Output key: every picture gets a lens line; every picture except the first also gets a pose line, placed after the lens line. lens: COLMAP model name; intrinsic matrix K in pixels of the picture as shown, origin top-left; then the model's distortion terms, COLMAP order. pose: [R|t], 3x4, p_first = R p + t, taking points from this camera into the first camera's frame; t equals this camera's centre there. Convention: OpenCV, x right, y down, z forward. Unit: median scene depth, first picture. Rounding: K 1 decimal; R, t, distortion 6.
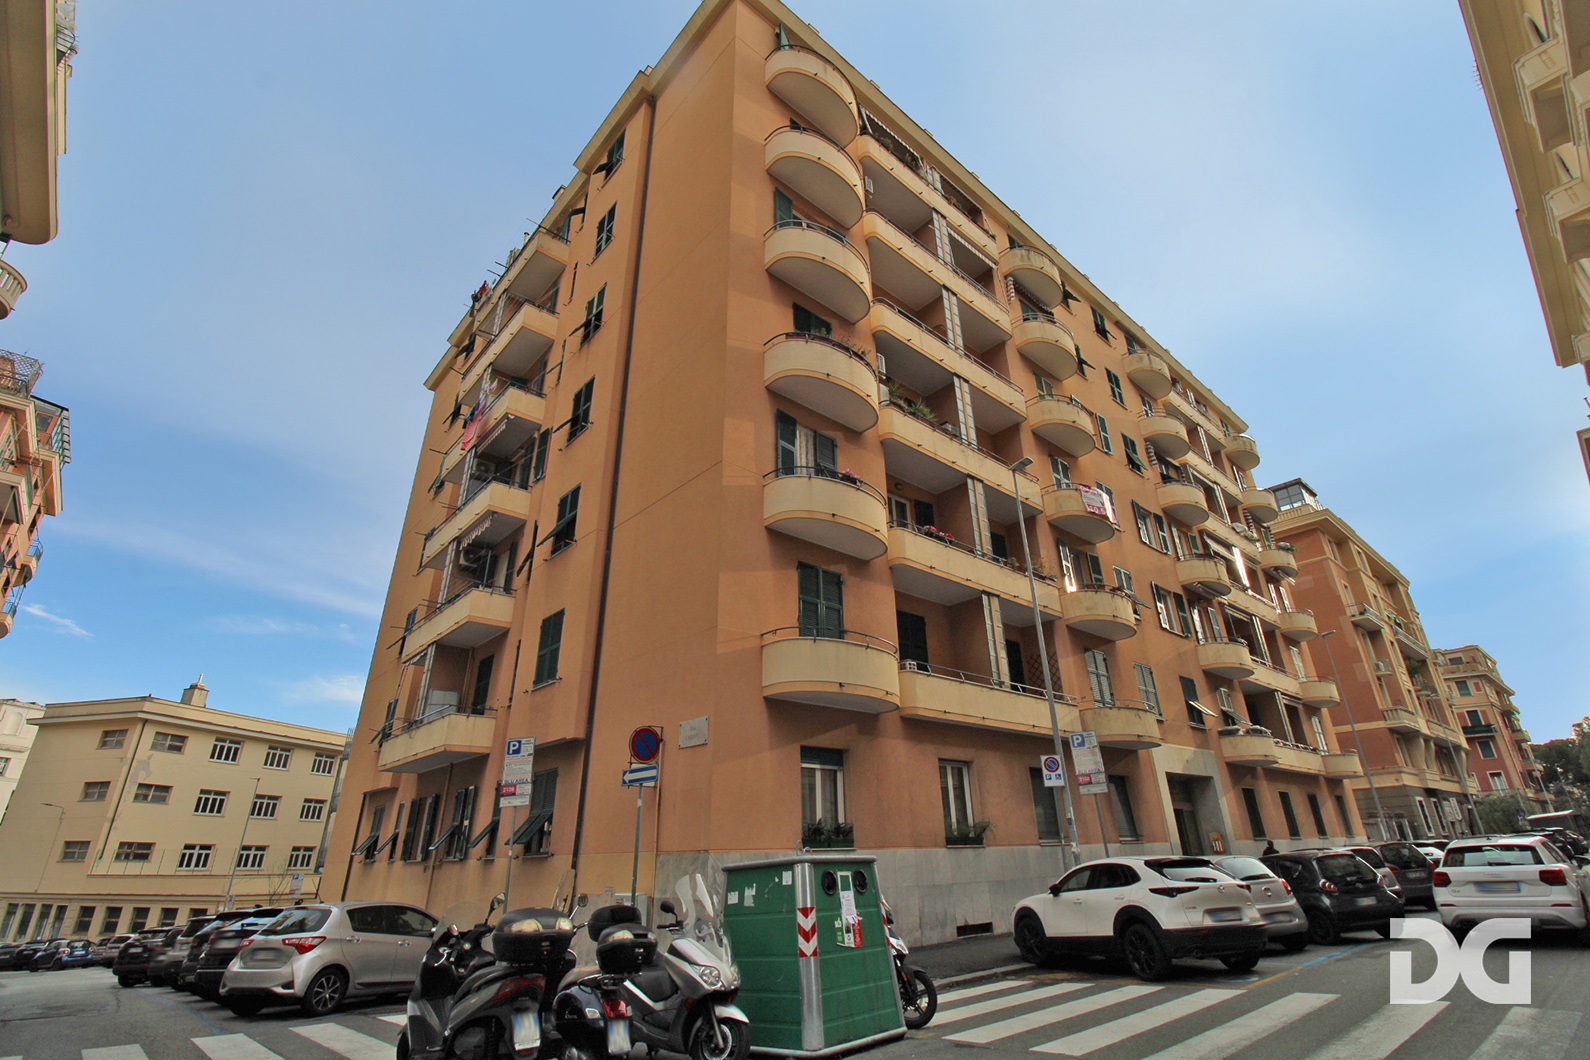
lens RADIAL K [[736.8, 0, 808.7], [0, 736.8, 505.9], [0, 0, 1]] dist [-0.000700, -0.011873]
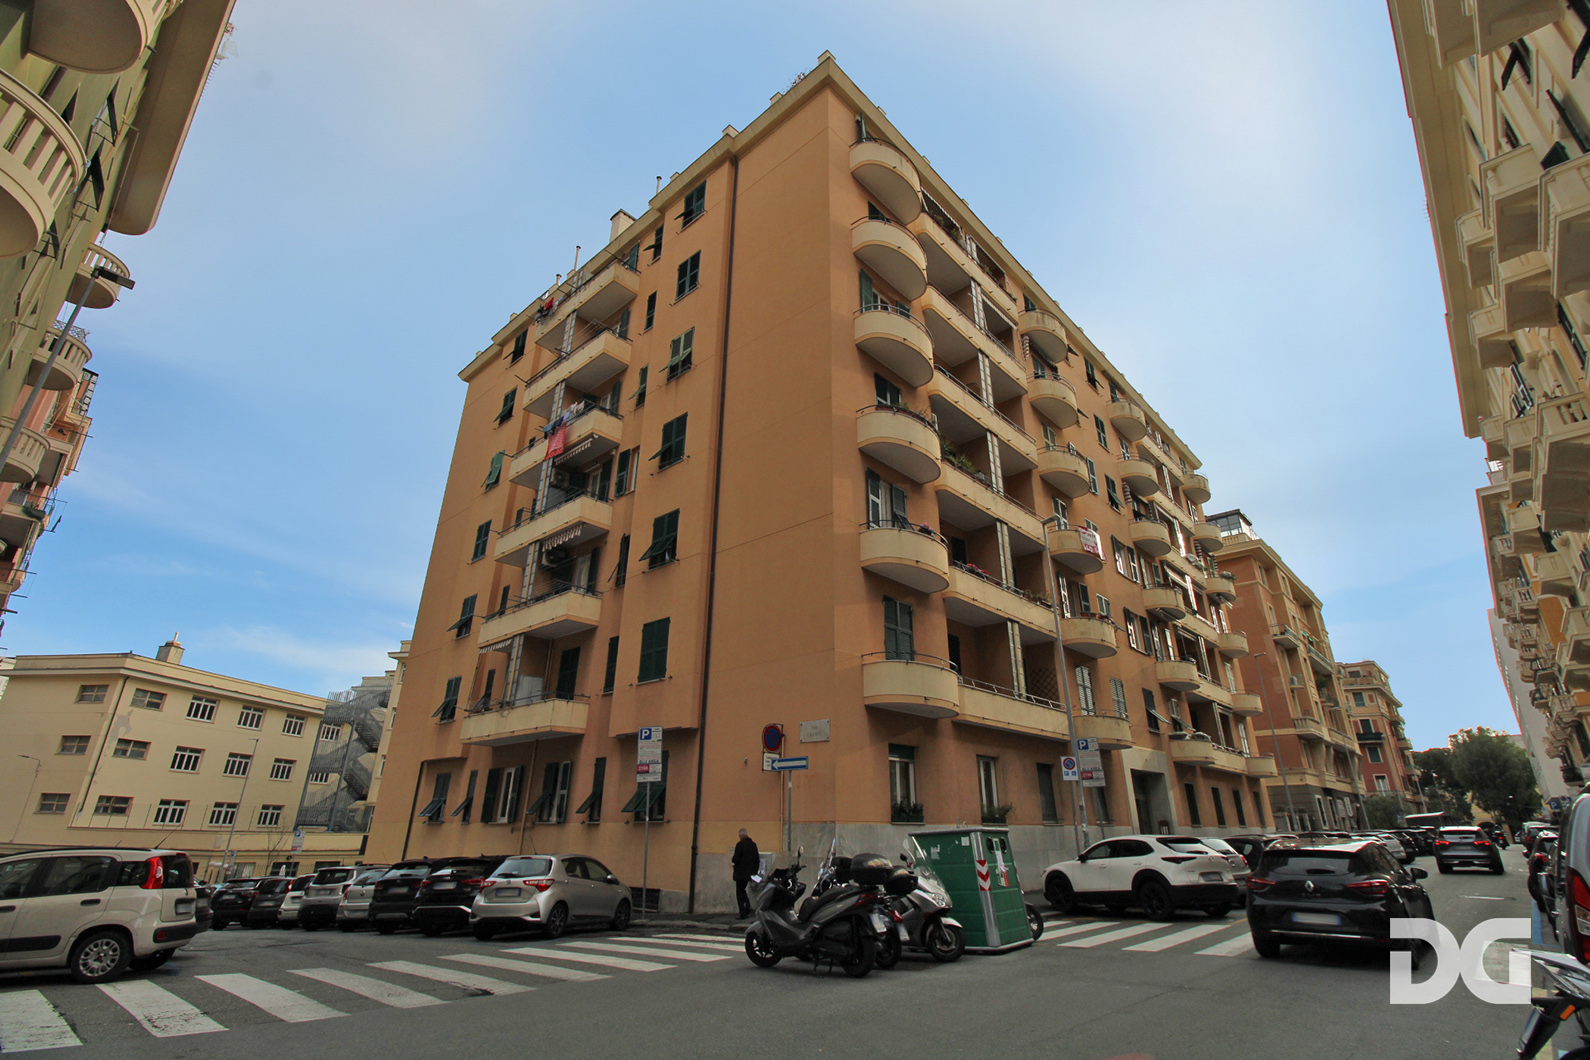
lens RADIAL K [[736.8, 0, 807.8], [0, 736.8, 509.5], [0, 0, 1]] dist [-0.000700, -0.011873]
pose [[0.994983, 0.062856, 0.077829, -0.178919], [-0.065392, 0.997394, 0.030468, -0.071650], [-0.075711, -0.035405, 0.996501, -0.164164]]
